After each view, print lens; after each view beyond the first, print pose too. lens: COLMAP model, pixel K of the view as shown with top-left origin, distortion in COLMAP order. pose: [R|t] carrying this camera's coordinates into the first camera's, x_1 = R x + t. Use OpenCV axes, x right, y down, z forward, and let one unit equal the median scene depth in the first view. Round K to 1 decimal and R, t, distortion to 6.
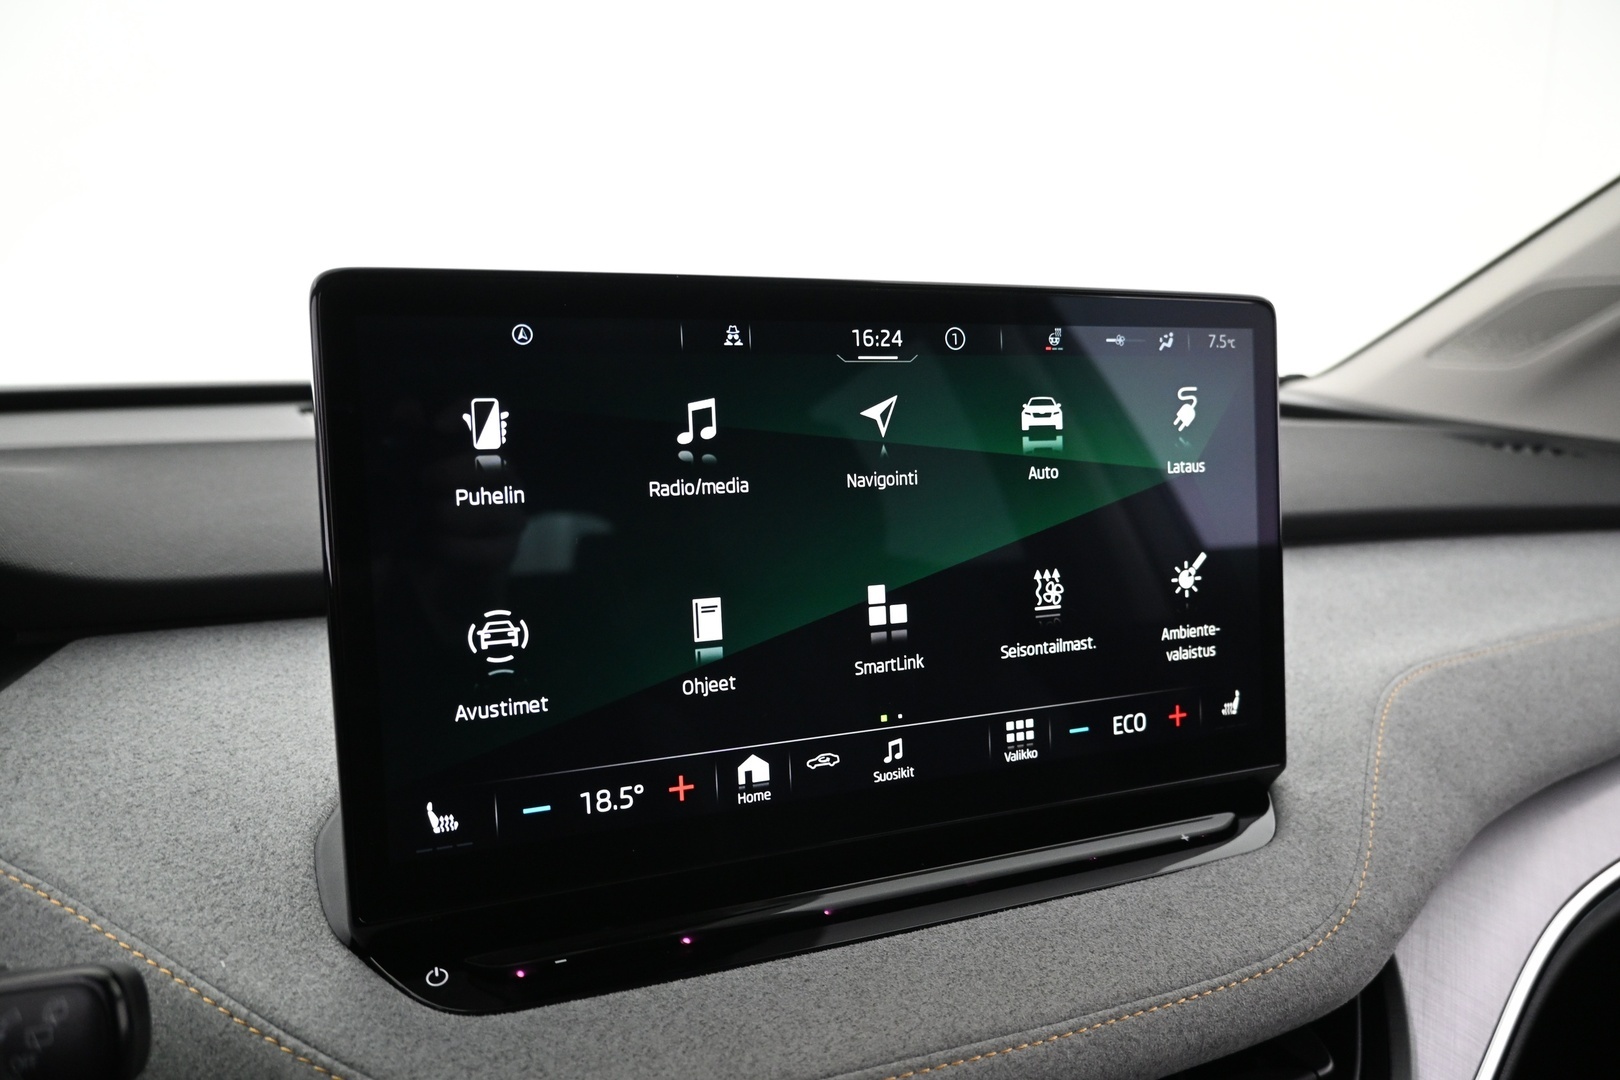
lens RADIAL K [[1109.8, 0, 814.7], [0, 1109.8, 536.3], [0, 0, 1]] dist [-0.002853, -0.001018]
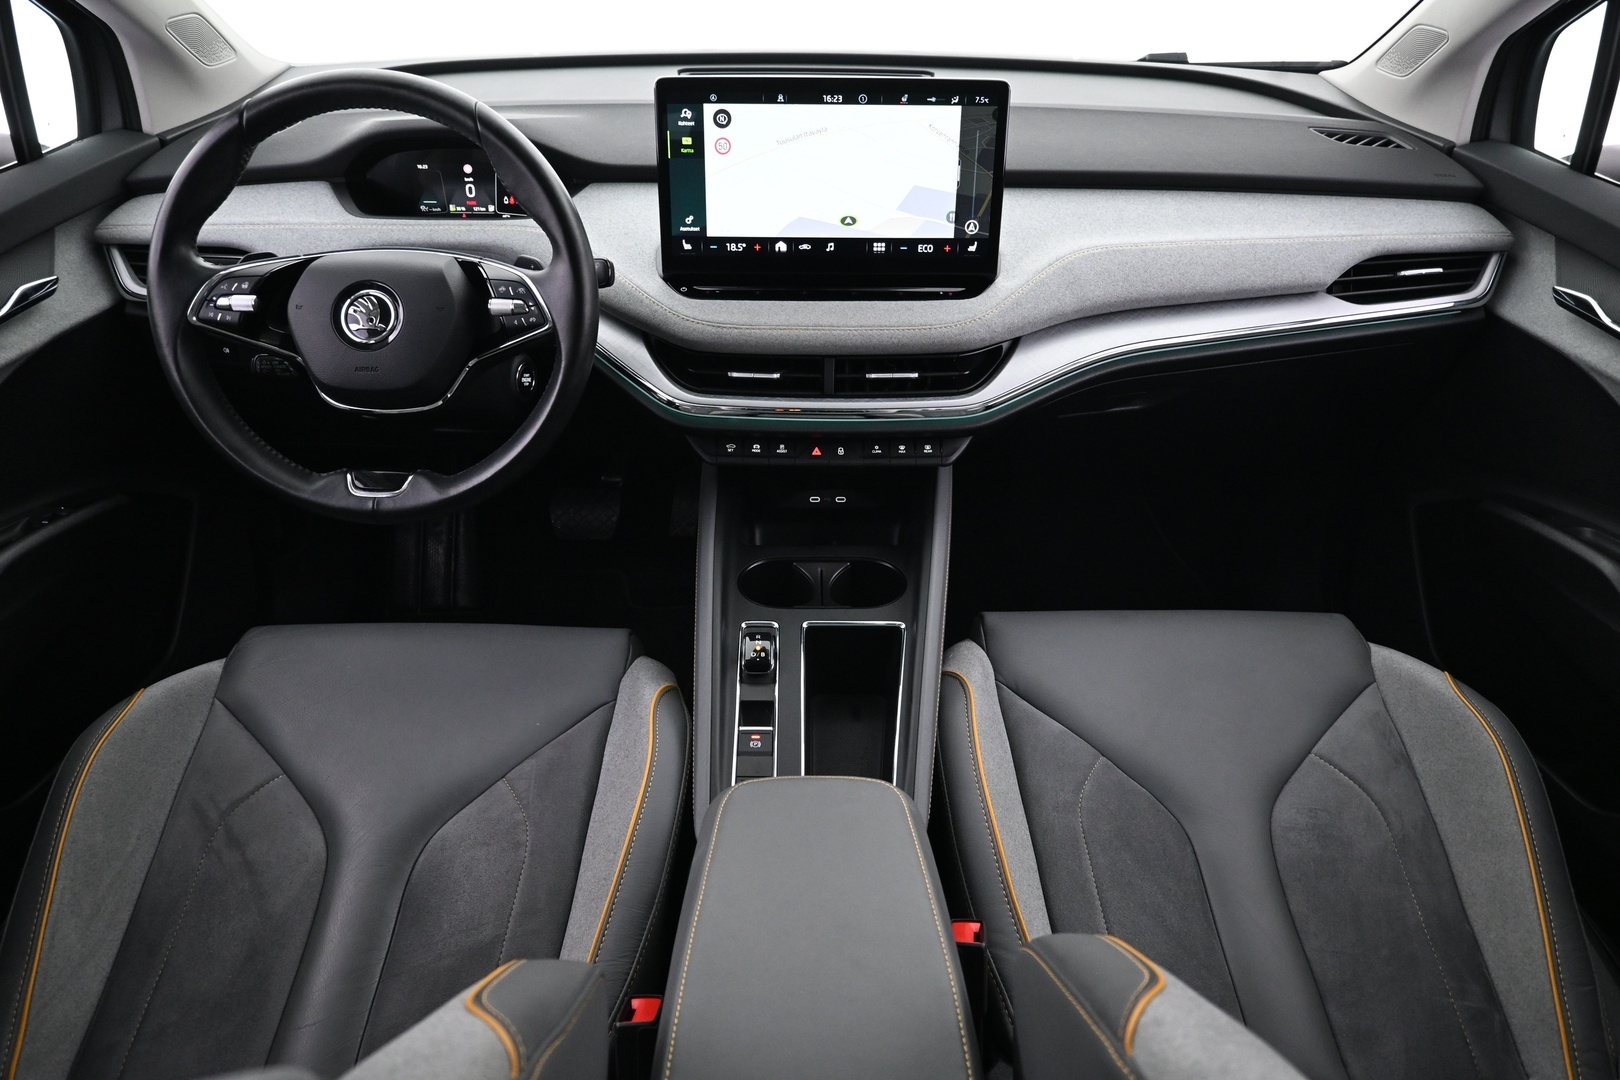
lens RADIAL K [[1109.8, 0, 813.5], [0, 1109.8, 540.8], [0, 0, 1]] dist [-0.002853, -0.001018]
pose [[0.932418, 0.186896, -0.309300, 1.227095], [-0.065951, 0.929513, 0.362845, -0.166494], [0.355312, -0.317925, 0.879021, -2.119434]]
